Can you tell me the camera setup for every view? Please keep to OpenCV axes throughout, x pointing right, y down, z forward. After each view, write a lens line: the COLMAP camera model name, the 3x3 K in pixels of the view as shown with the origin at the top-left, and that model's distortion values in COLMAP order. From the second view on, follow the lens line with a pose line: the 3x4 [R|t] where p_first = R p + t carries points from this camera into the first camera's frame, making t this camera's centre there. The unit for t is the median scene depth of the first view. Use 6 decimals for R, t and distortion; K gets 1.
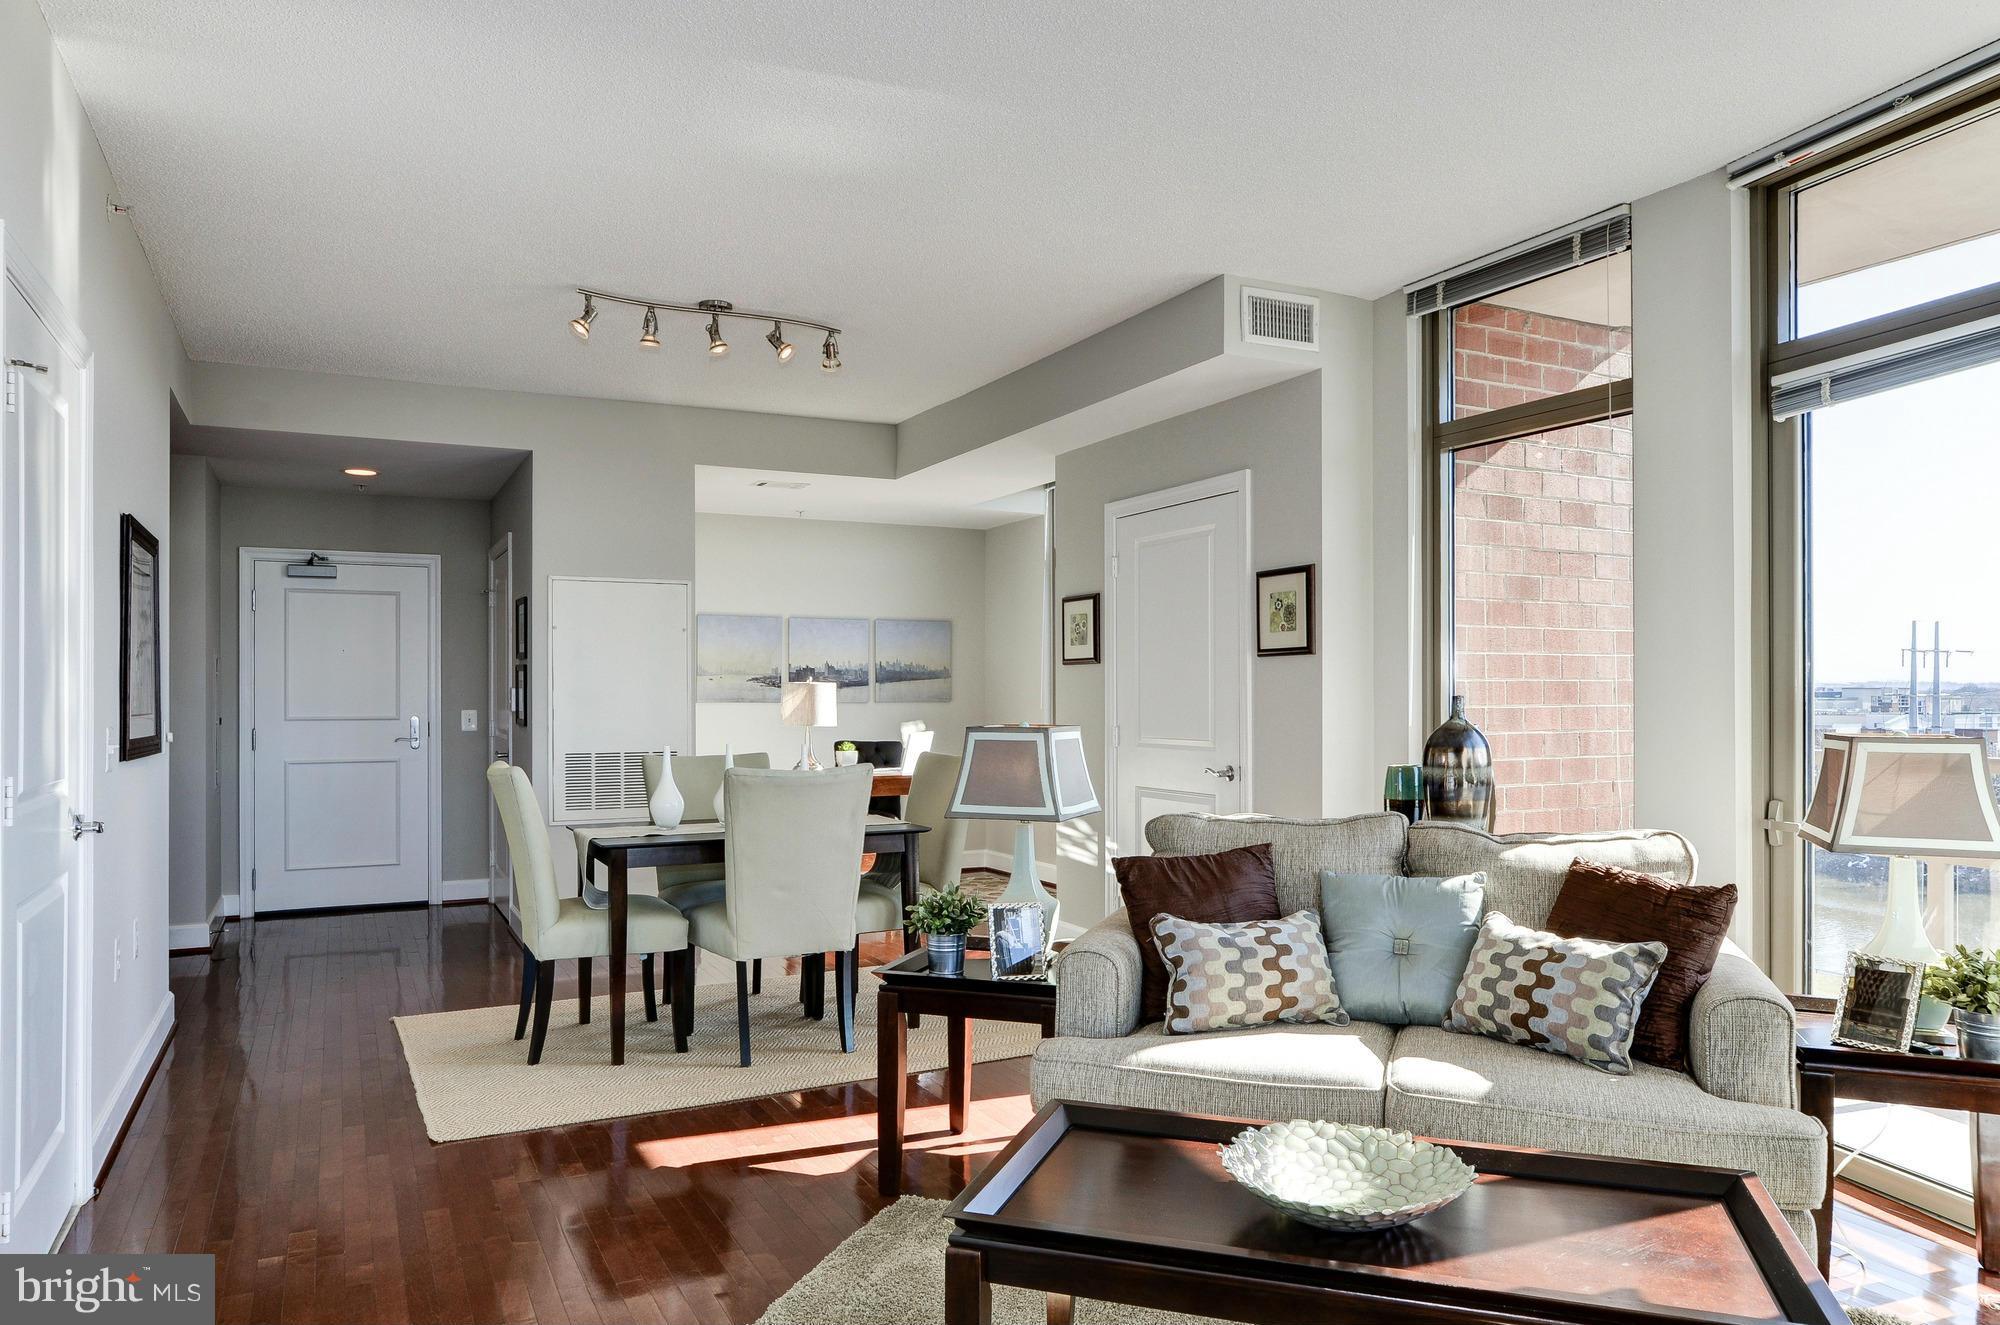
lens RADIAL K [[1324.0, 0, 1003.5], [0, 1324.0, 665.6], [0, 0, 1]] dist [-0.015885, 0.029514]
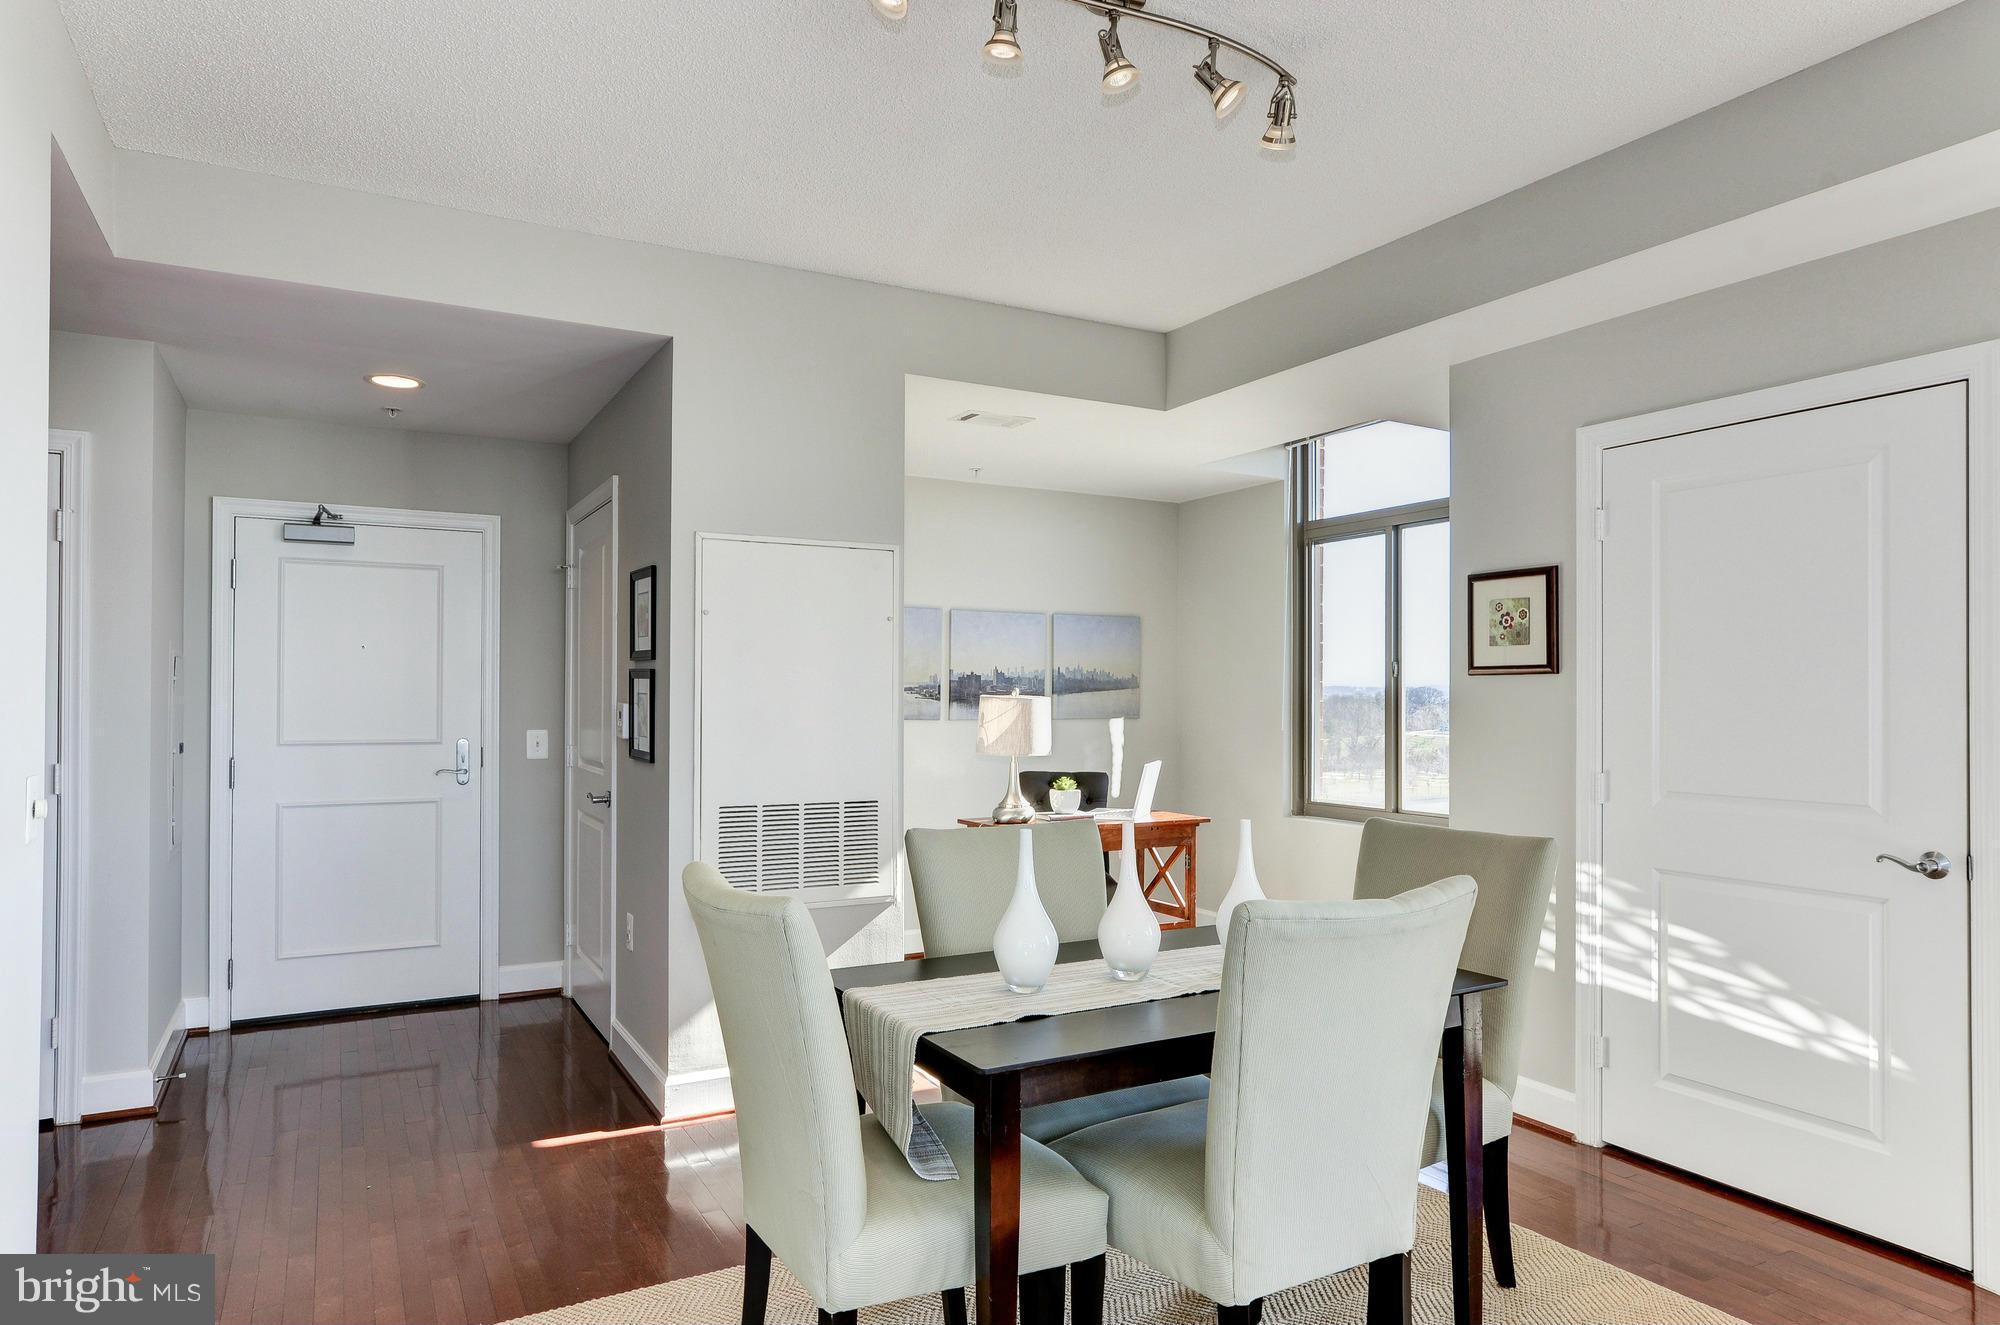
lens RADIAL K [[1230.9, 0, 1039.2], [0, 1230.9, 664.0], [0, 0, 1]] dist [-0.007714, -0.004911]
pose [[0.998631, 0.007073, 0.051822, -0.175712], [-0.006796, 0.999962, -0.005524, -0.000954], [-0.051860, 0.005165, 0.998641, 0.331765]]
